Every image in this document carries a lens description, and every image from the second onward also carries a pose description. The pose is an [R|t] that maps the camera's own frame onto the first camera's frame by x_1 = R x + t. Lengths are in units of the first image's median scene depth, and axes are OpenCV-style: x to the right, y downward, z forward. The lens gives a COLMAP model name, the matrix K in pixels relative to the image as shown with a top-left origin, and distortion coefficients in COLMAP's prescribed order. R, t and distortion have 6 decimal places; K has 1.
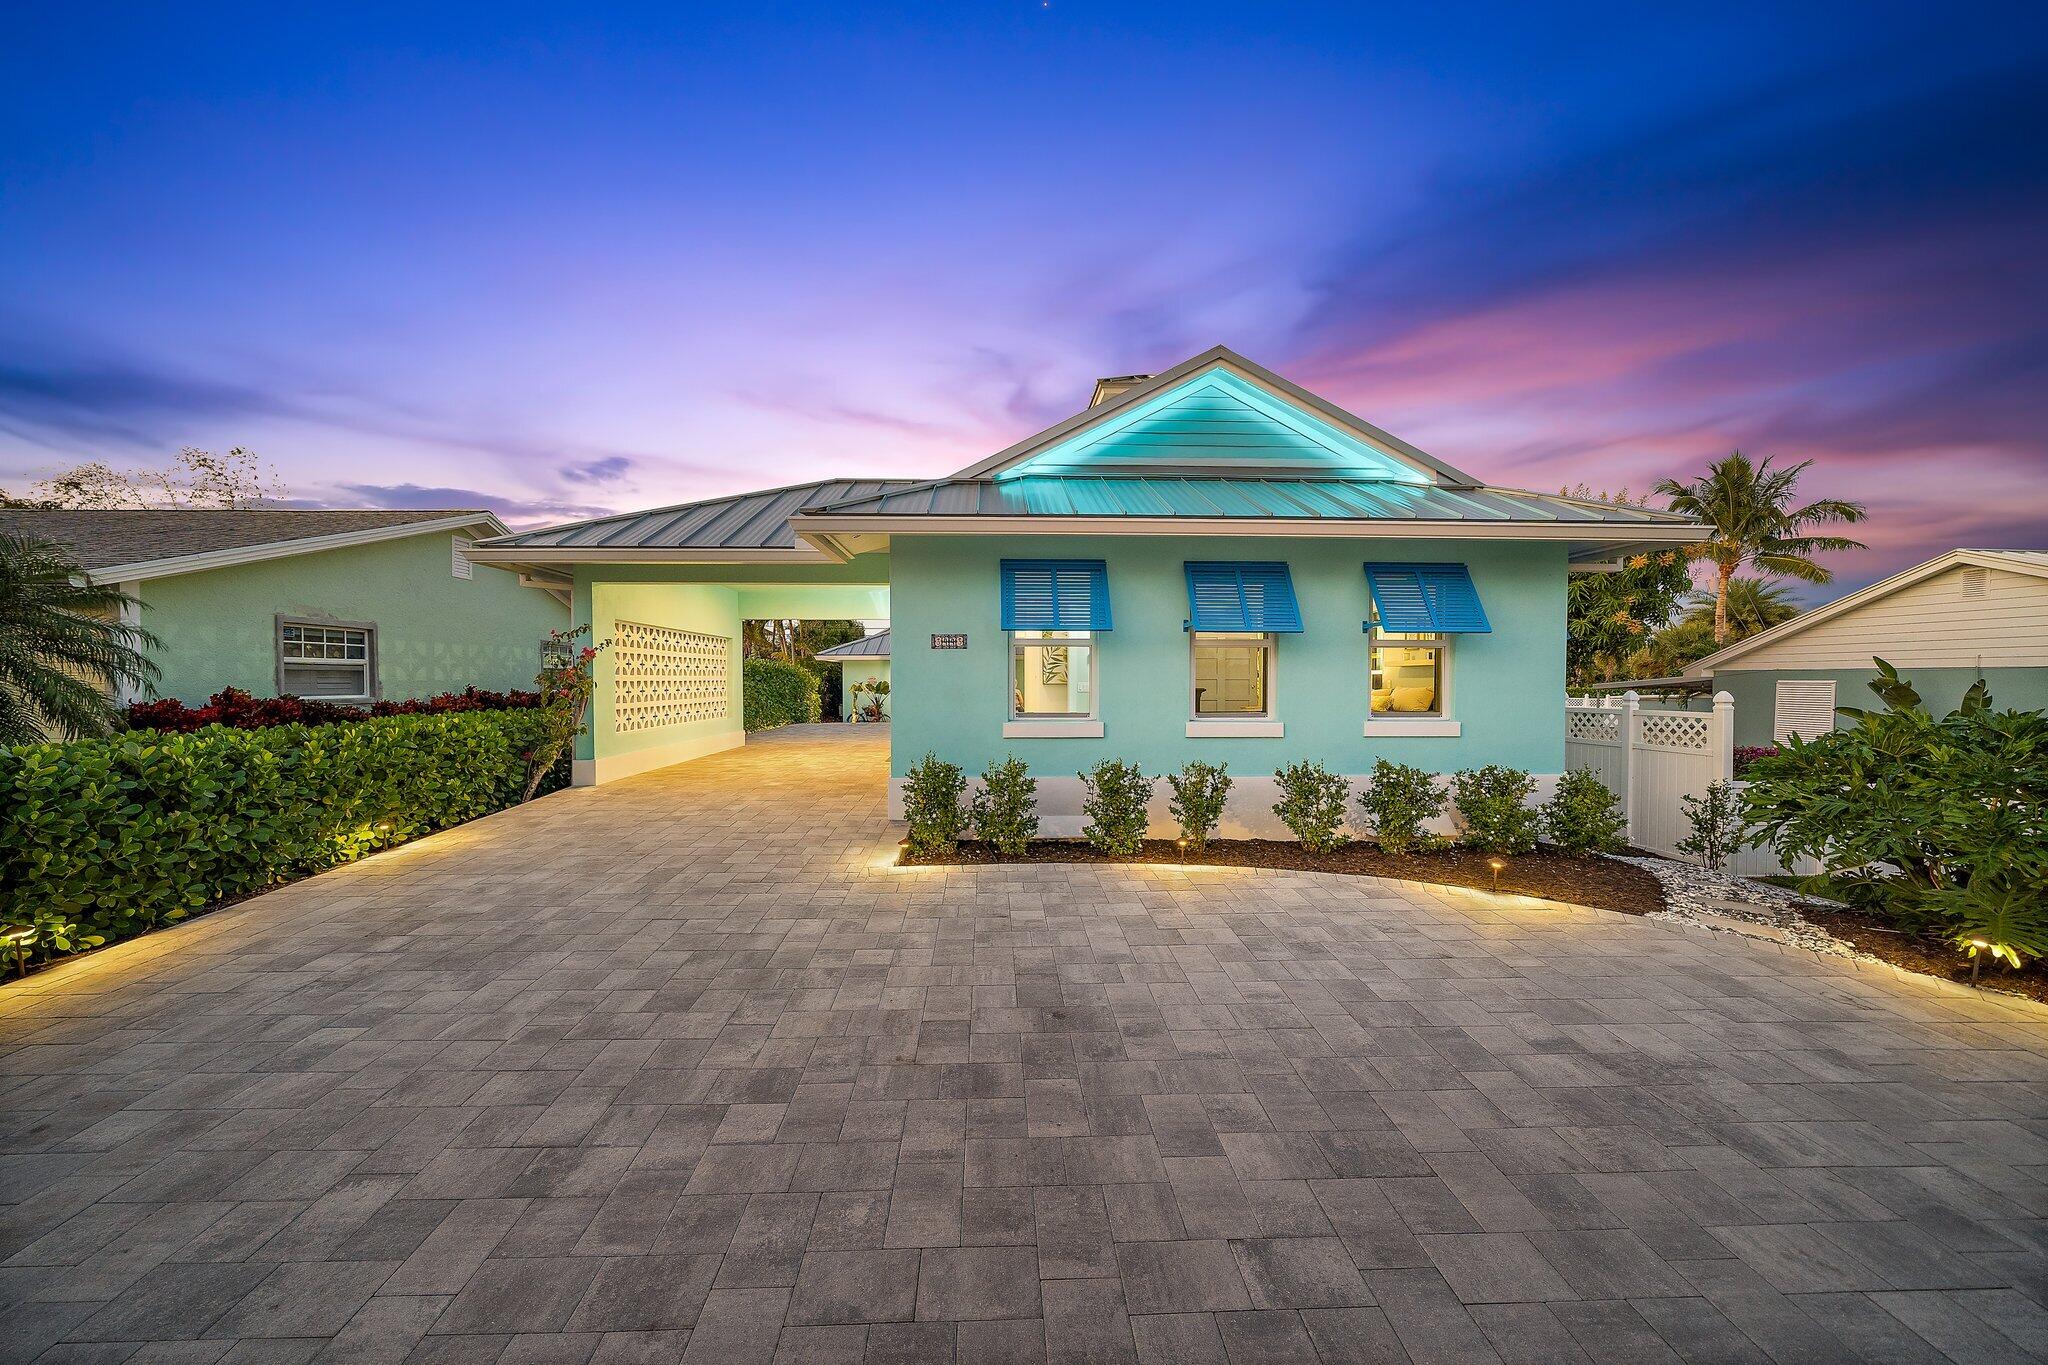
lens RADIAL K [[739.6, 0, 1024.0], [0, 739.6, 682.5], [0, 0, 1]] dist [-0.002851, -0.000399]
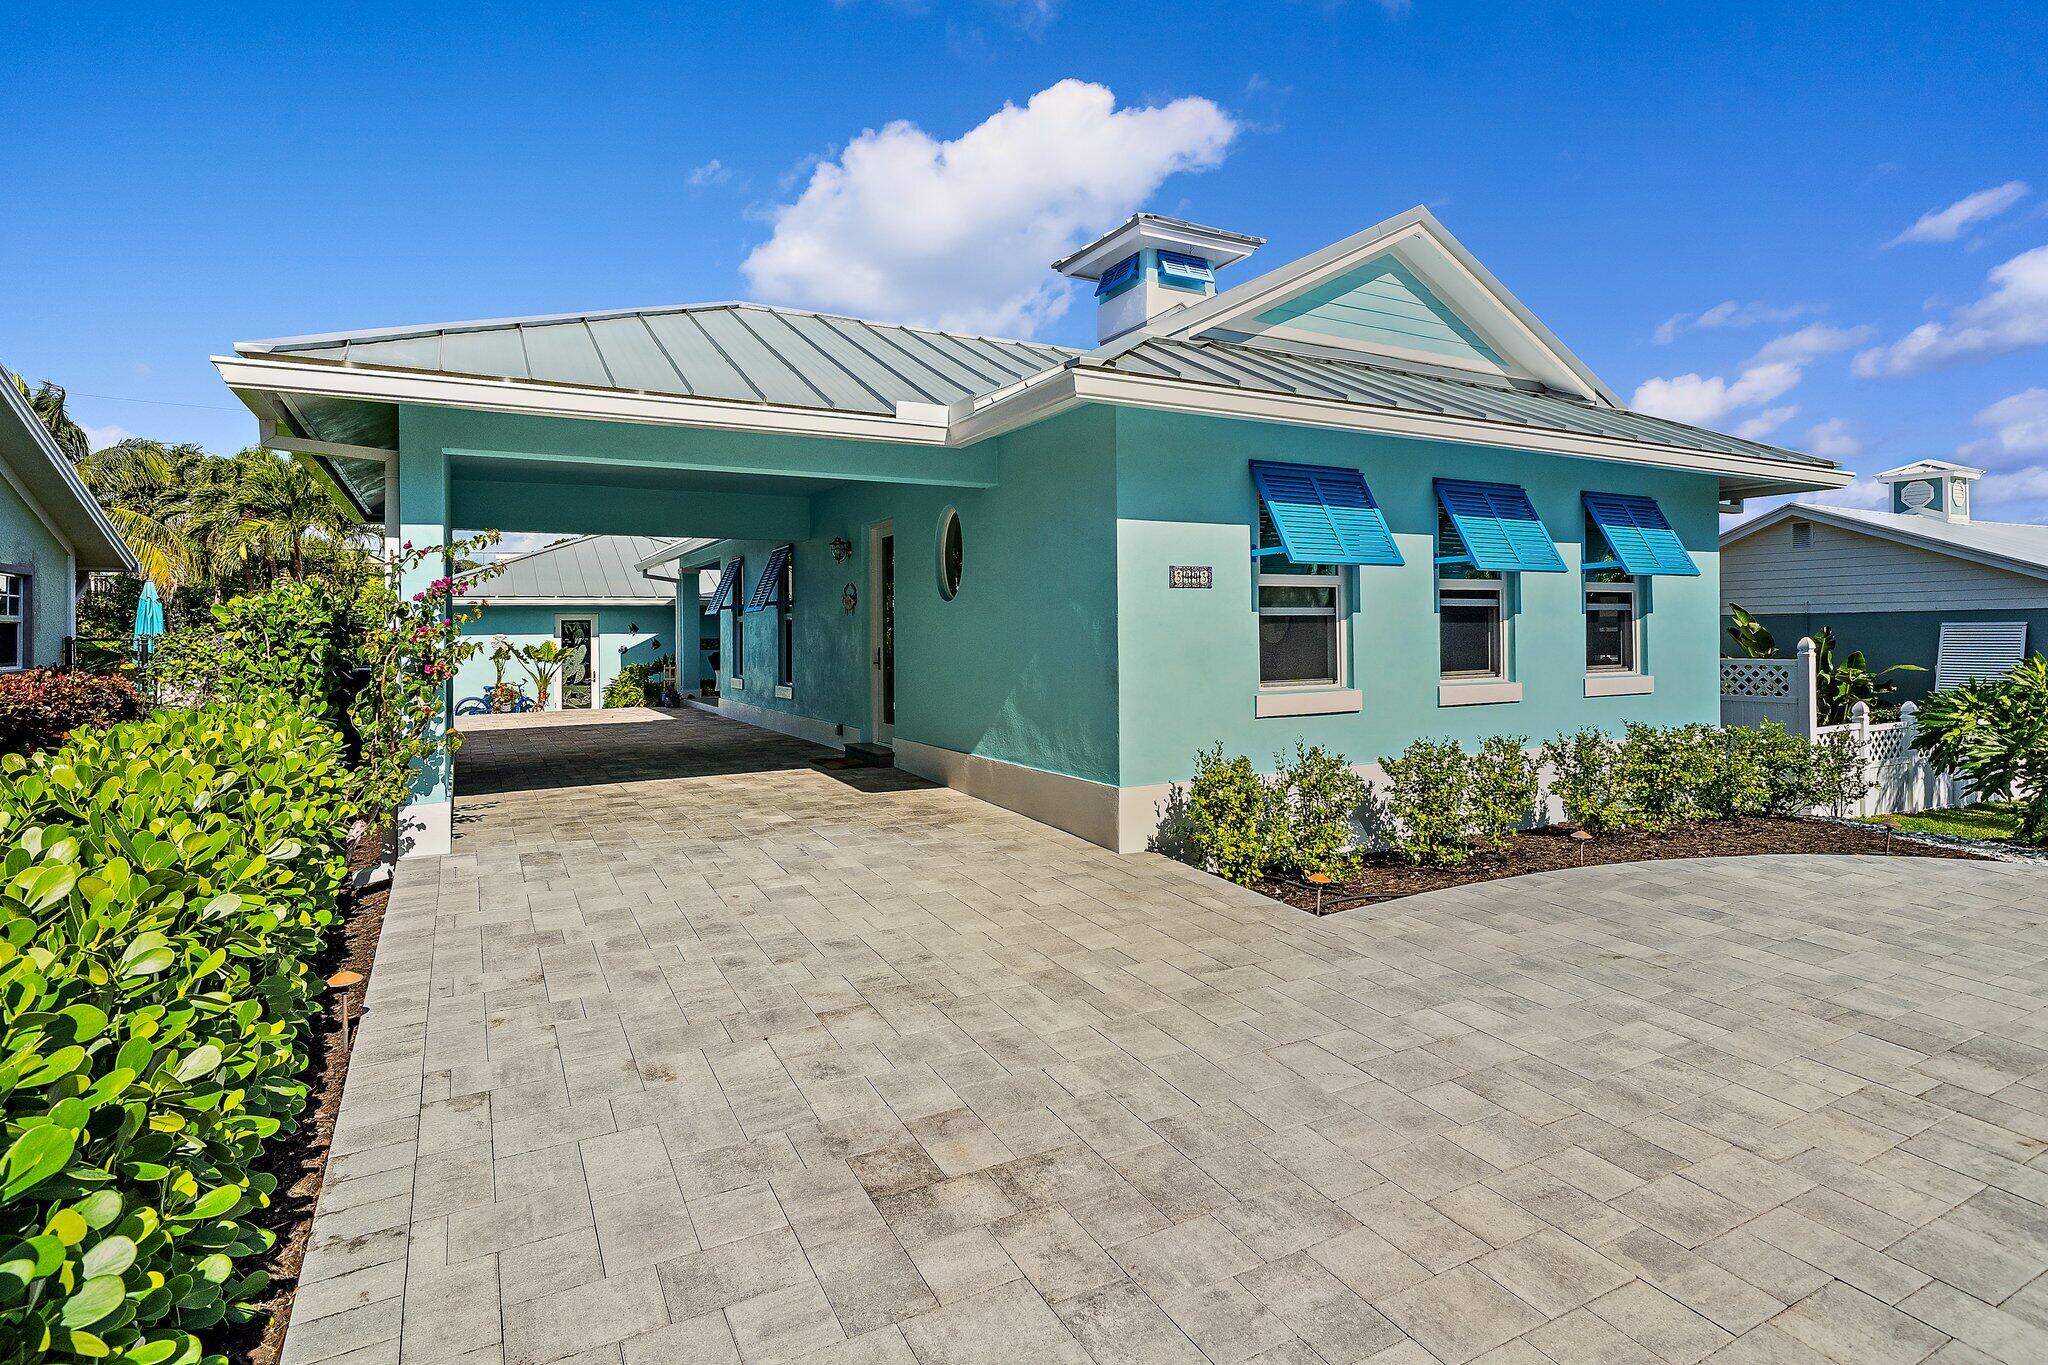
lens RADIAL K [[1054.3, 0, 1023.2], [0, 1054.3, 613.1], [0, 0, 1]] dist [0.002316, 0.001152]
pose [[0.889757, -0.001245, 0.456433, -0.706902], [0.011793, 0.999725, -0.020263, -0.005687], [-0.456282, 0.023412, 0.889527, 0.230446]]
